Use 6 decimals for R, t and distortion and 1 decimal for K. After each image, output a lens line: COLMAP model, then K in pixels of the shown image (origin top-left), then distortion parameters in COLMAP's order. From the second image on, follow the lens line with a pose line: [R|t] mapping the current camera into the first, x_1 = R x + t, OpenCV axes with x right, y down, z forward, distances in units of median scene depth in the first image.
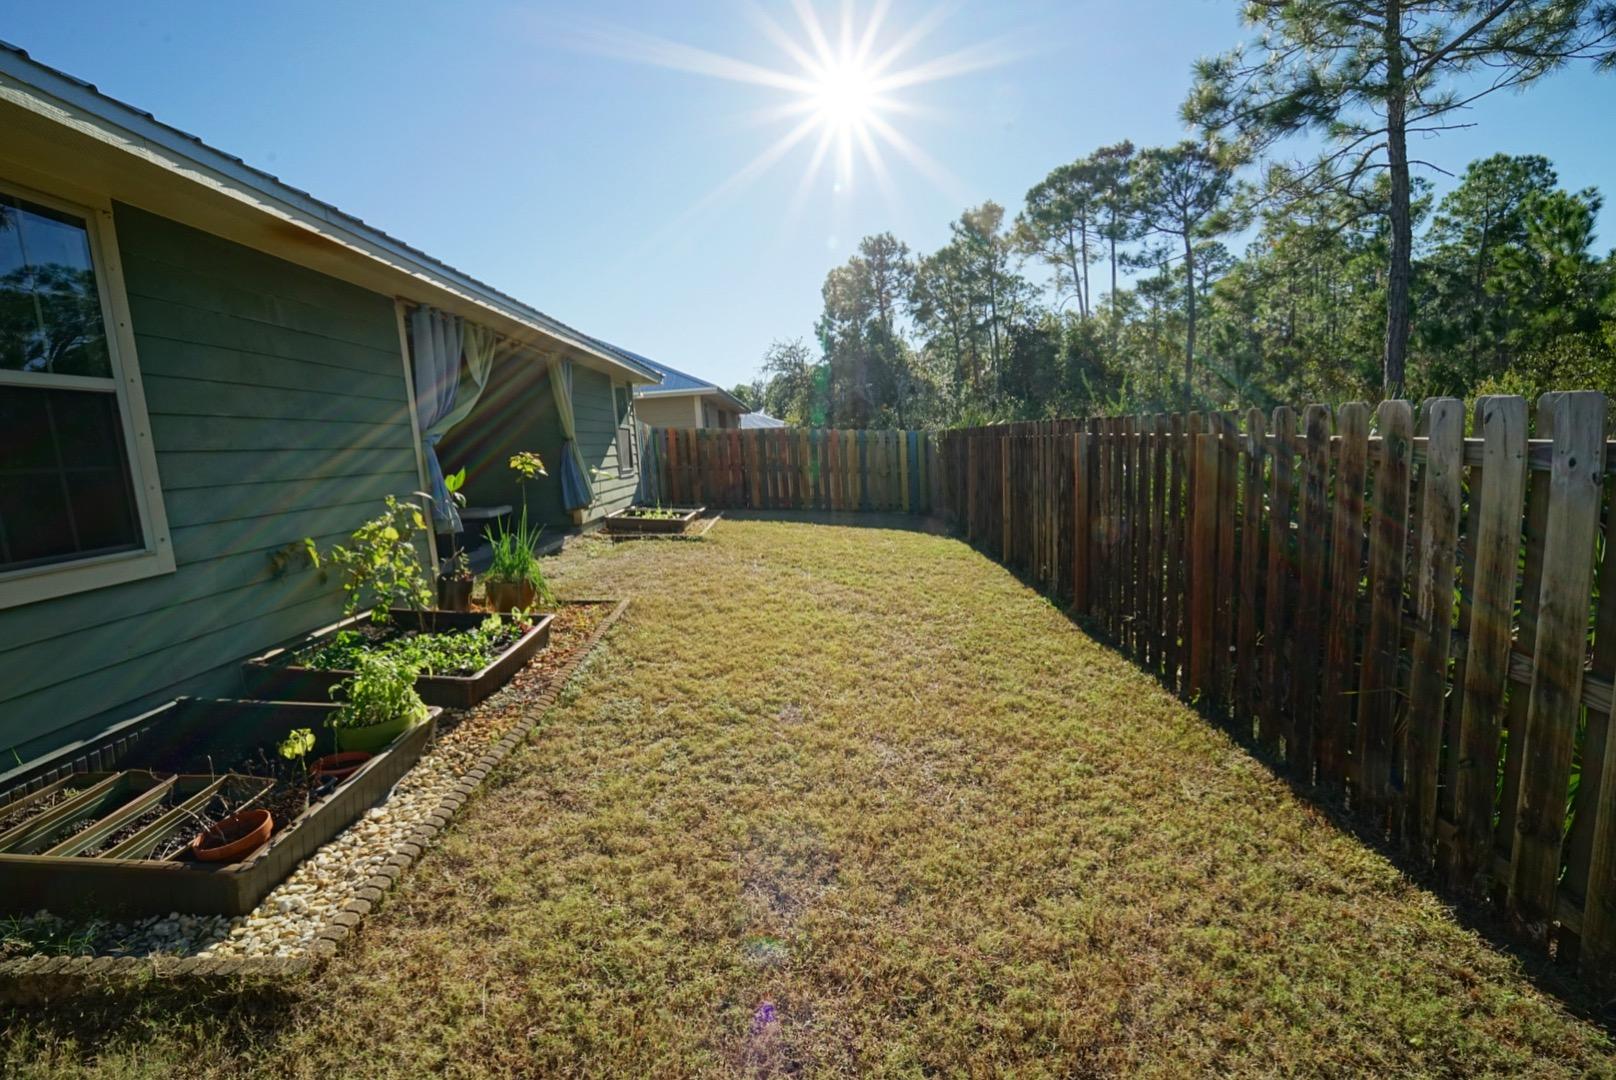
lens RADIAL K [[670.1, 0, 808.0], [0, 670.1, 540.0], [0, 0, 1]] dist [-0.024784, -0.000537]
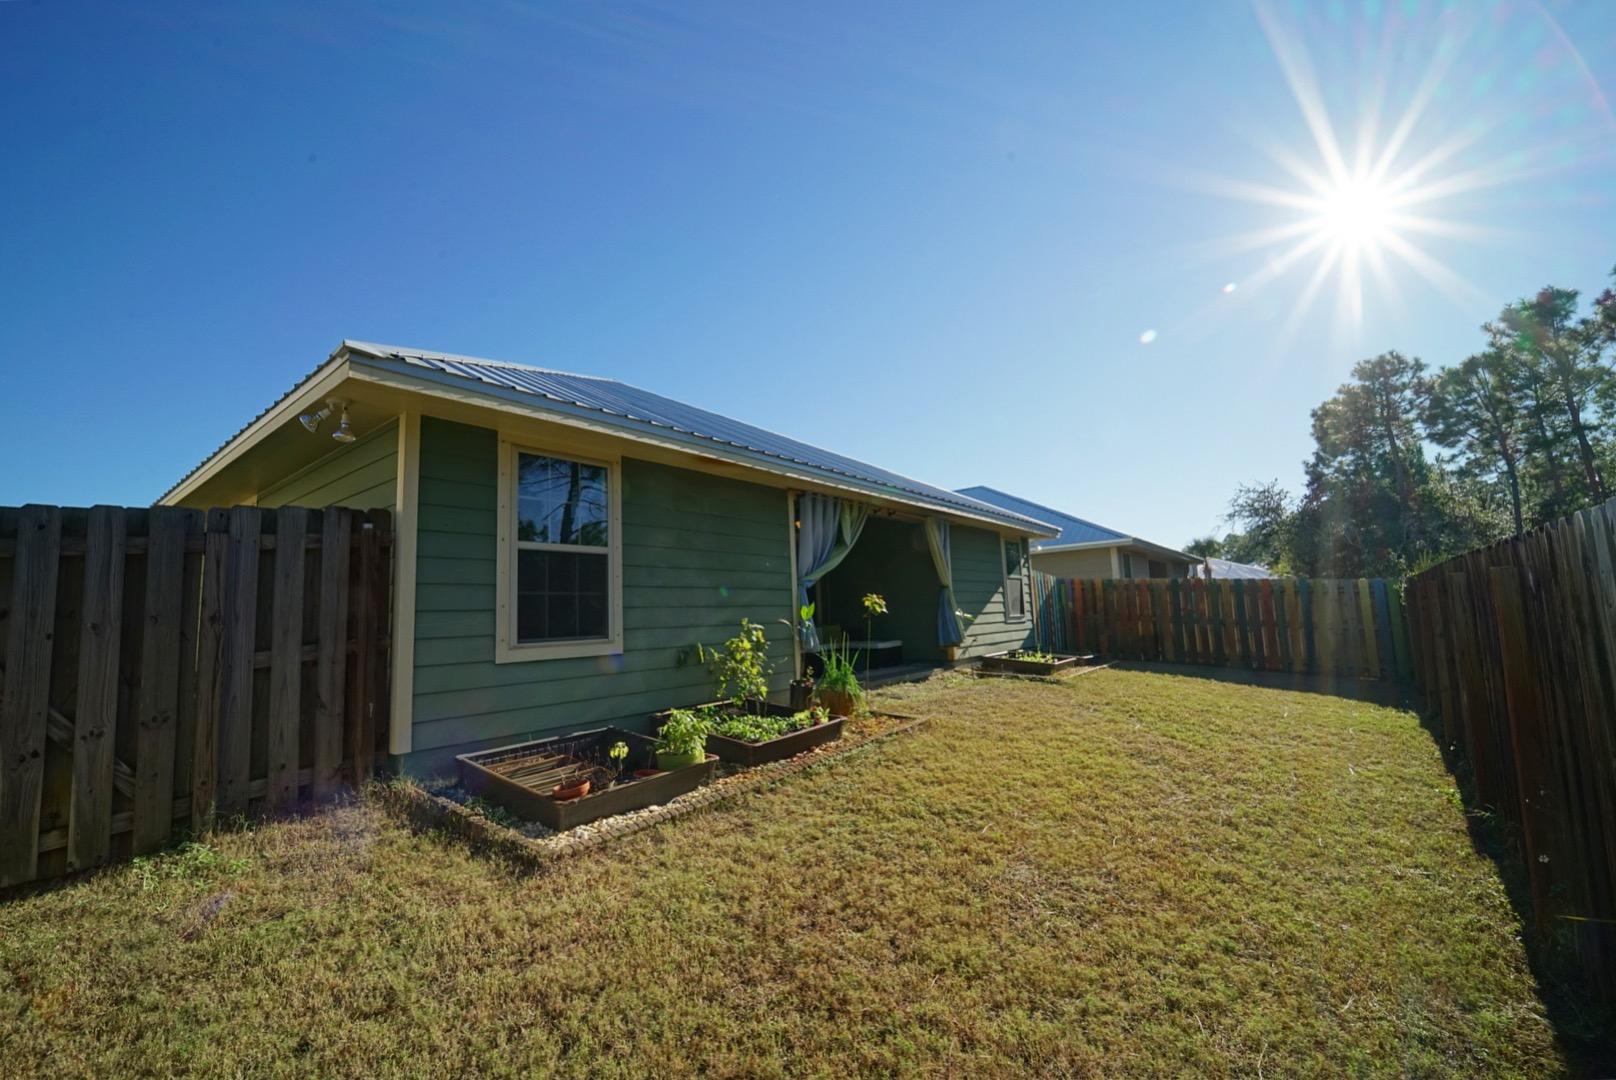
lens RADIAL K [[646.4, 0, 839.6], [0, 646.4, 556.9], [0, 0, 1]] dist [-0.023066, -0.000546]
pose [[0.797304, -0.031140, -0.602774, 0.333450], [-0.092352, 0.980615, -0.172817, 0.023040], [0.596471, 0.193455, 0.778972, -0.029777]]
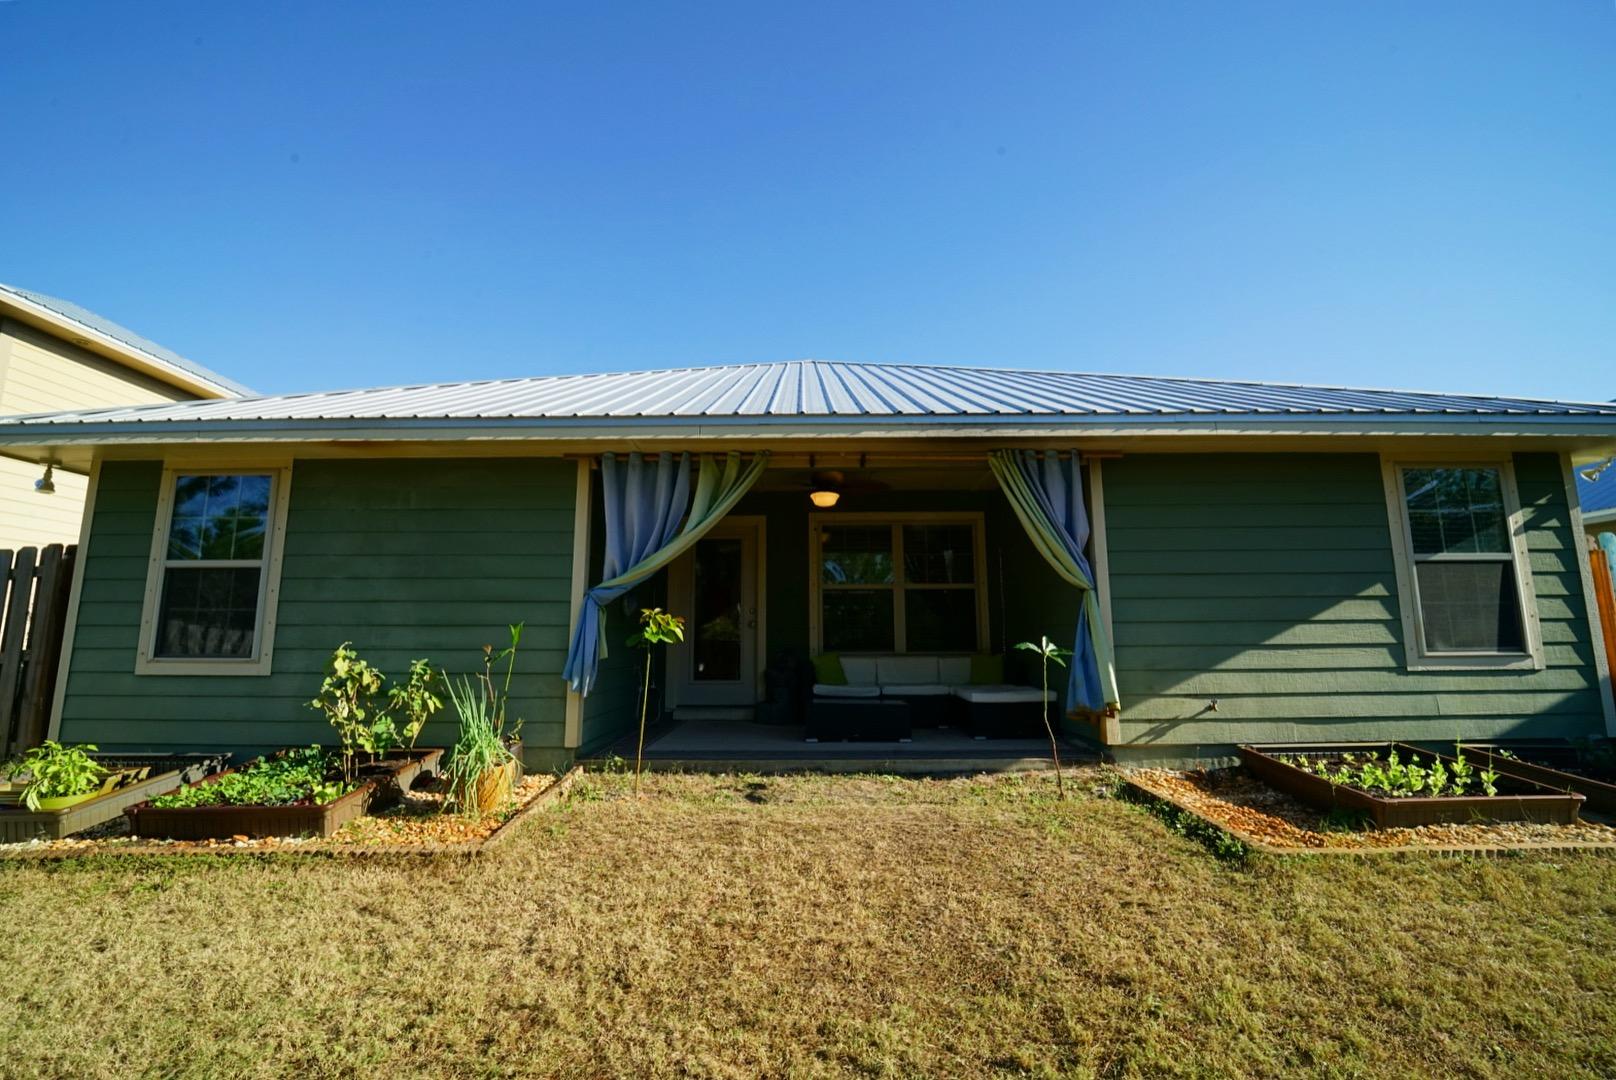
lens RADIAL K [[646.4, 0, 839.6], [0, 646.4, 556.9], [0, 0, 1]] dist [-0.023066, -0.000546]
pose [[-0.011518, -0.081575, -0.996601, 0.353556], [-0.140048, 0.986975, -0.079169, -0.188304], [0.990078, 0.138660, -0.022792, 1.439350]]
